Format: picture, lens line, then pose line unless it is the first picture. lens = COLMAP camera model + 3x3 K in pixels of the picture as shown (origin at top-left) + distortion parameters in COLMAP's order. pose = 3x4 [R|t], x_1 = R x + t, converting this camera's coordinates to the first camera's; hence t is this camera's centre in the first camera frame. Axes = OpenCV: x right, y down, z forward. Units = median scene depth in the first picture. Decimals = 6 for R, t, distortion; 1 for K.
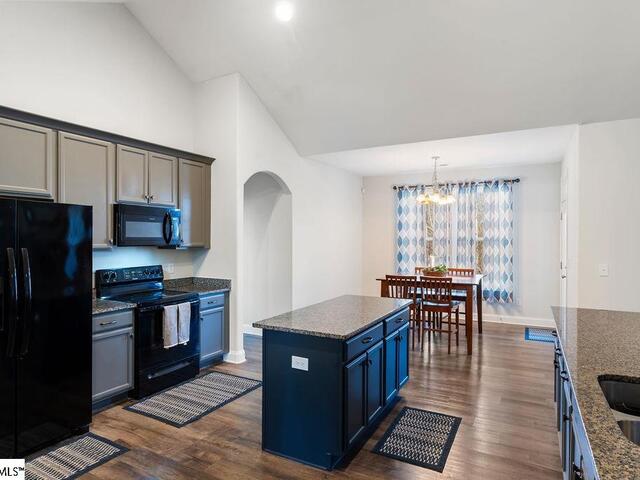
lens RADIAL K [[399.5, 0, 317.9], [0, 399.5, 238.0], [0, 0, 1]] dist [-0.002063, 0.000761]
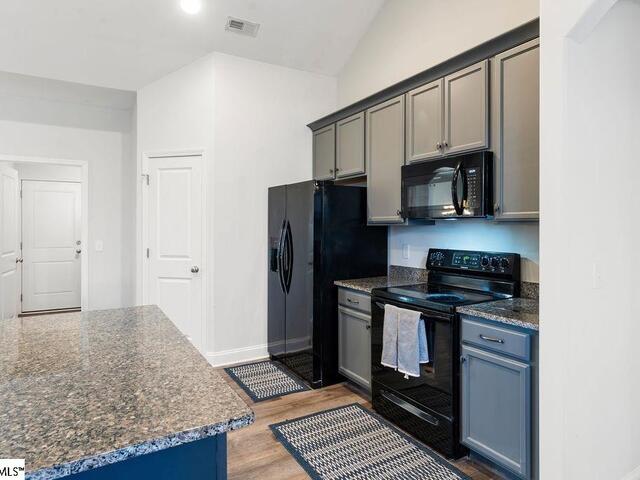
lens RADIAL K [[399.5, 0, 325.4], [0, 399.5, 227.0], [0, 0, 1]] dist [-0.002063, 0.000761]
pose [[-0.510042, -0.003727, -0.860141, 0.222780], [-0.003507, 0.999991, -0.002253, 0.031838], [0.860142, 0.001867, -0.510051, 1.032591]]
